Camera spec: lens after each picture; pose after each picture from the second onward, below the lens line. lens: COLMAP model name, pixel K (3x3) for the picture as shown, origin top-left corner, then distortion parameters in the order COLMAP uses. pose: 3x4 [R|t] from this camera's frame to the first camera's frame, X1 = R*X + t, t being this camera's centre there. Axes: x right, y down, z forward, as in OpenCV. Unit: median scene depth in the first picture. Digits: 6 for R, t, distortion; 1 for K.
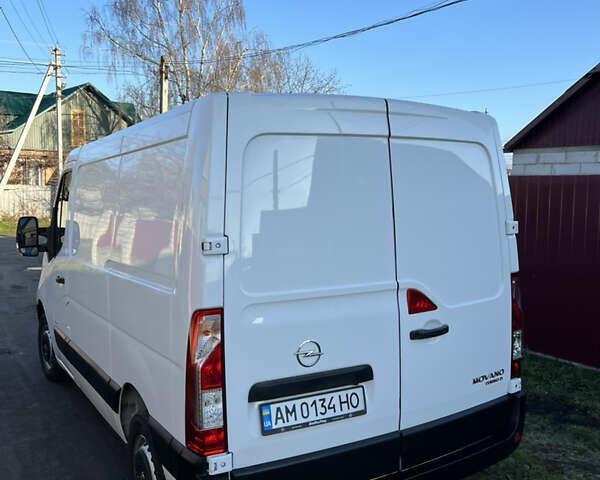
lens RADIAL K [[574.3, 0, 303.5], [0, 574.3, 237.9], [0, 0, 1]] dist [0.106920, -0.161587]
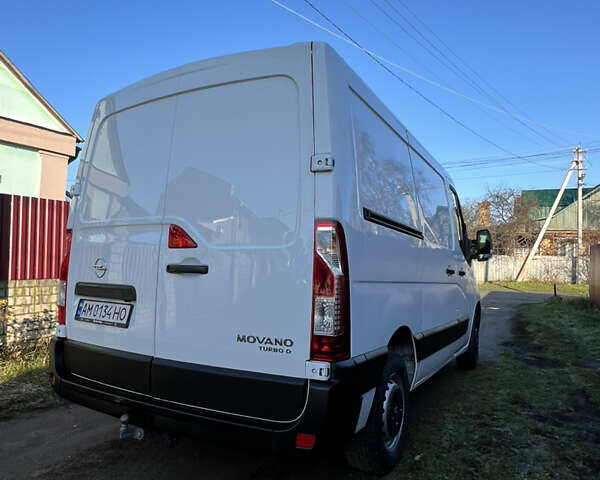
lens RADIAL K [[436.0, 0, 324.7], [0, 436.0, 237.9], [0, 0, 1]] dist [0.023428, -0.001196]
pose [[0.505042, -0.037034, -0.862300, 0.915164], [-0.099755, 0.989879, -0.100939, 0.148402], [0.857311, 0.136997, 0.496236, 0.751255]]
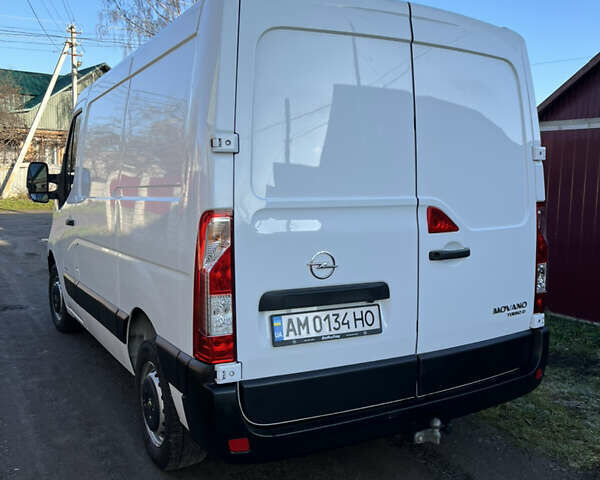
lens RADIAL K [[574.3, 0, 303.5], [0, 574.3, 237.9], [0, 0, 1]] dist [0.106920, -0.161587]
pose [[0.999632, 0.013856, -0.023308, -0.000654], [-0.013415, 0.999730, 0.018954, 0.111326], [0.023564, -0.018634, 0.999549, 0.042158]]
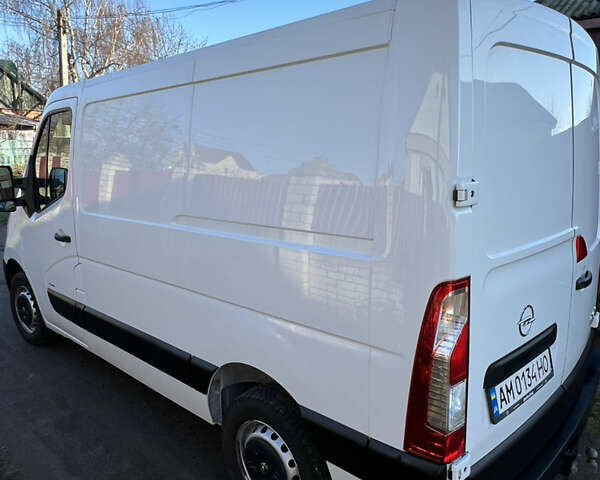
lens RADIAL K [[468.0, 0, 298.8], [0, 468.0, 230.0], [0, 0, 1]] dist [0.004057, -0.000563]
pose [[0.966198, -0.048004, 0.253292, -0.382161], [0.022790, 0.994569, 0.101557, -0.004772], [-0.256791, -0.092352, 0.962044, 0.358171]]
